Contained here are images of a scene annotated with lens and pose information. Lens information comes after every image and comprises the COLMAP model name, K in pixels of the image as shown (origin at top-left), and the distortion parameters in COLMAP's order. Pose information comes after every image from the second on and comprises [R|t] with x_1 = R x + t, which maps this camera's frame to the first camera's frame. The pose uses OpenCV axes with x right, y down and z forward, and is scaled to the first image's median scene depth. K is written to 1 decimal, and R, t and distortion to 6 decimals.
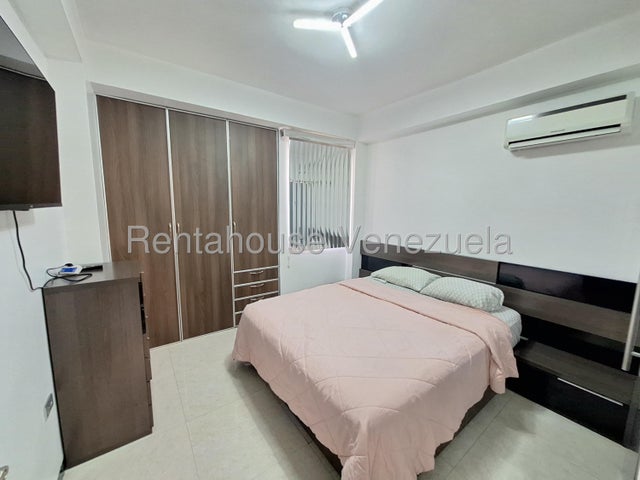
lens RADIAL K [[251.0, 0, 317.0], [0, 251.0, 239.6], [0, 0, 1]] dist [0.000035, -0.000255]
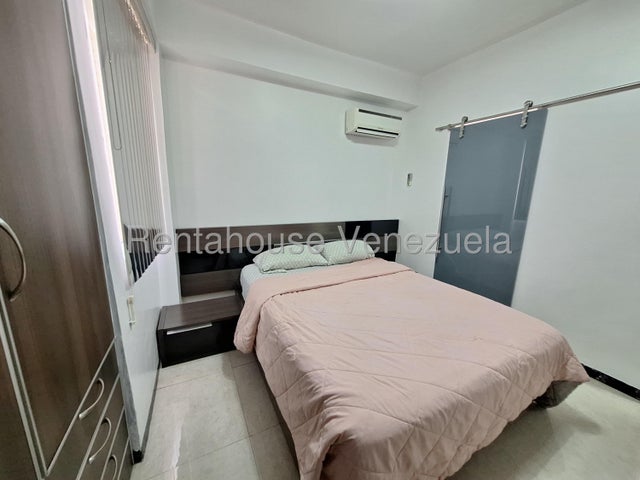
lens RADIAL K [[251.0, 0, 317.0], [0, 251.0, 239.6], [0, 0, 1]] dist [0.000035, -0.000255]
pose [[0.155078, -0.196258, 0.968212, -0.592434], [0.109022, 0.977482, 0.180675, -0.074592], [-0.981868, 0.077538, 0.172983, 0.979530]]
